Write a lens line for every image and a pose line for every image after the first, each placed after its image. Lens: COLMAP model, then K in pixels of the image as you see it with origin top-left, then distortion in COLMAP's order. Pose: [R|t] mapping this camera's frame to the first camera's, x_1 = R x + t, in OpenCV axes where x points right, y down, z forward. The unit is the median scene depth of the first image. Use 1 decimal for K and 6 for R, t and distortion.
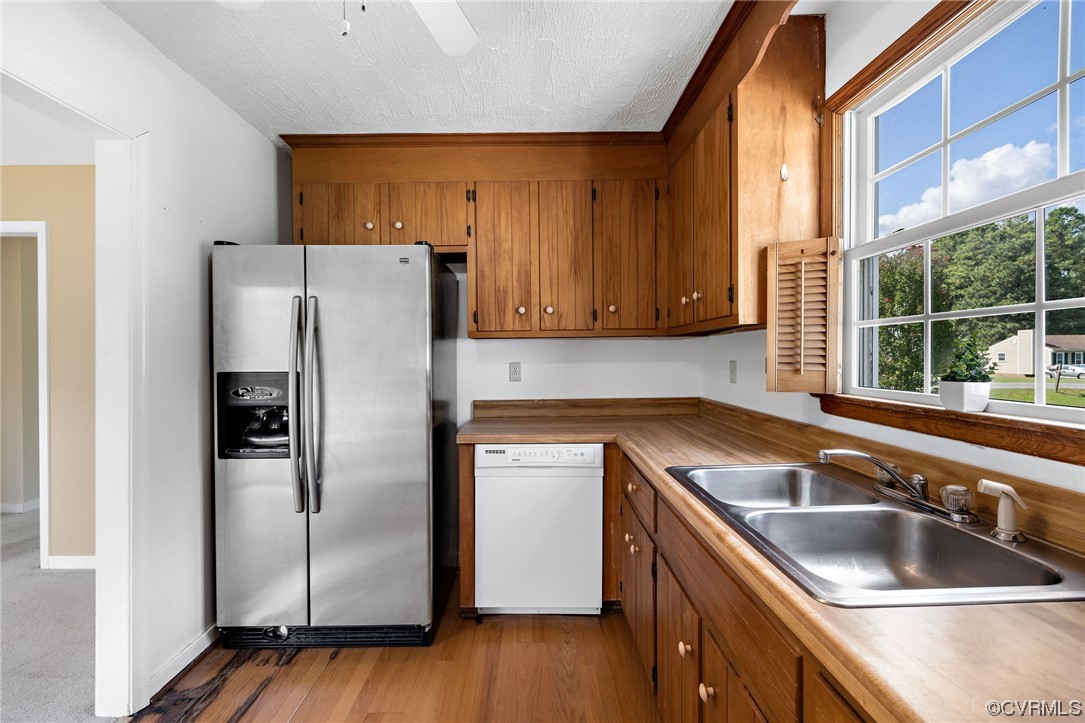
lens RADIAL K [[462.6, 0, 552.8], [0, 462.6, 362.1], [0, 0, 1]] dist [0.009211, -0.000865]
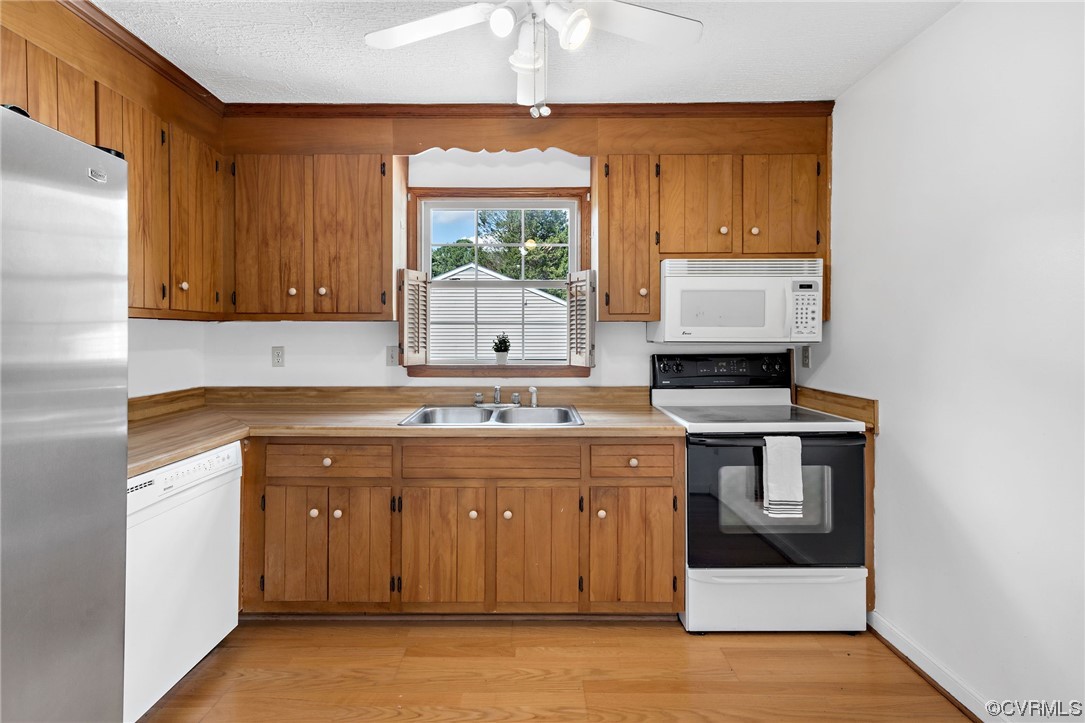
lens RADIAL K [[462.6, 0, 523.7], [0, 462.6, 341.8], [0, 0, 1]] dist [0.009211, -0.000865]
pose [[0.026175, -0.004351, 0.999648, -0.779789], [0.015339, 0.999875, 0.003951, -0.010600], [-0.999540, 0.015230, 0.026238, 0.422683]]
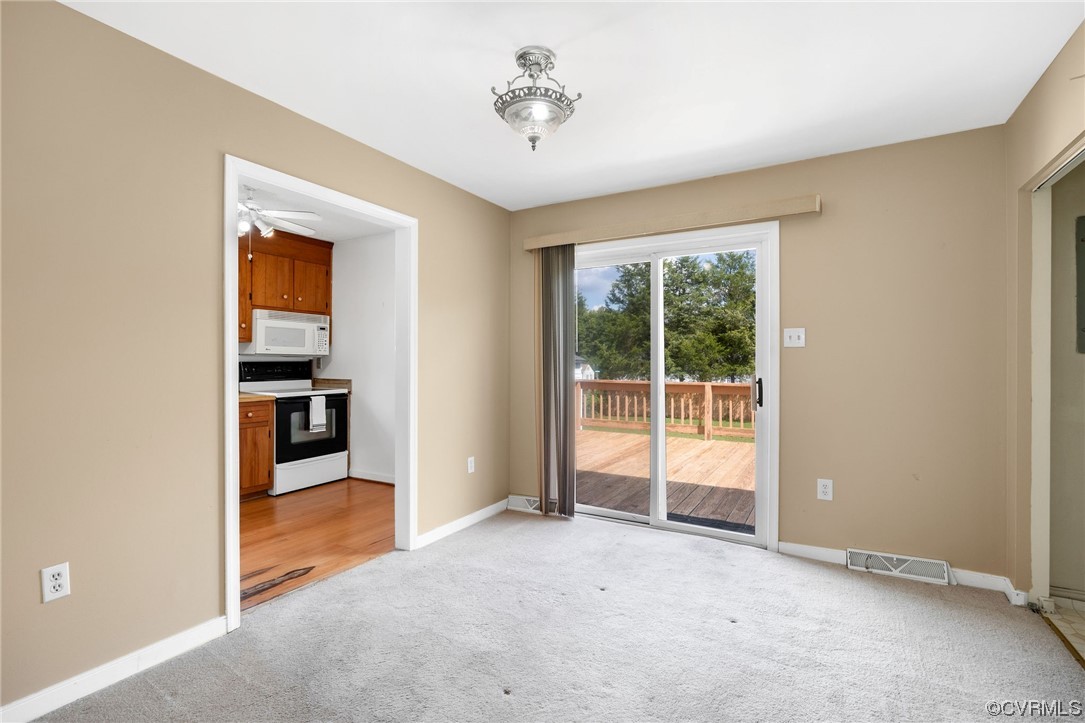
lens RADIAL K [[507.7, 0, 542.0], [0, 507.7, 362.5], [0, 0, 1]] dist [-0.011508, -0.000228]
pose [[-0.856948, -0.002547, 0.515396, -1.865531], [0.003797, 0.999929, 0.011254, 0.016132], [-0.515389, 0.011601, -0.856878, 1.352130]]
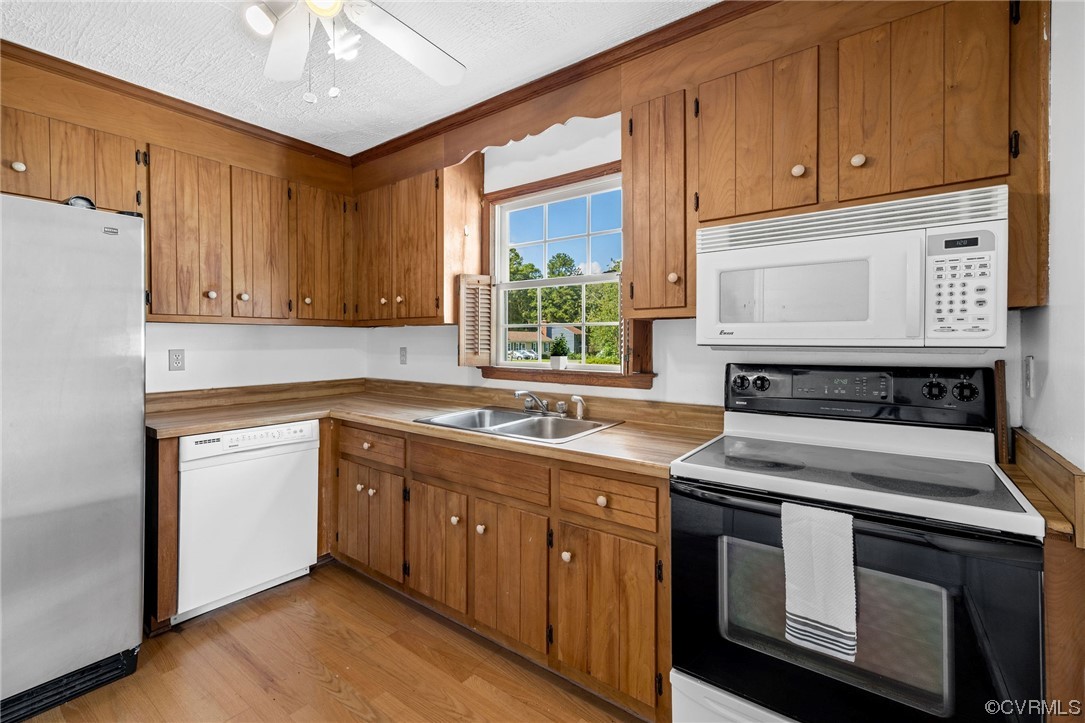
lens RADIAL K [[462.6, 0, 542.9], [0, 462.6, 346.7], [0, 0, 1]] dist [0.009211, -0.000865]
pose [[0.613314, 0.000946, 0.789838, -0.460014], [0.005030, 0.999974, -0.005103, 0.004325], [-0.789823, 0.007103, 0.613294, -0.147915]]
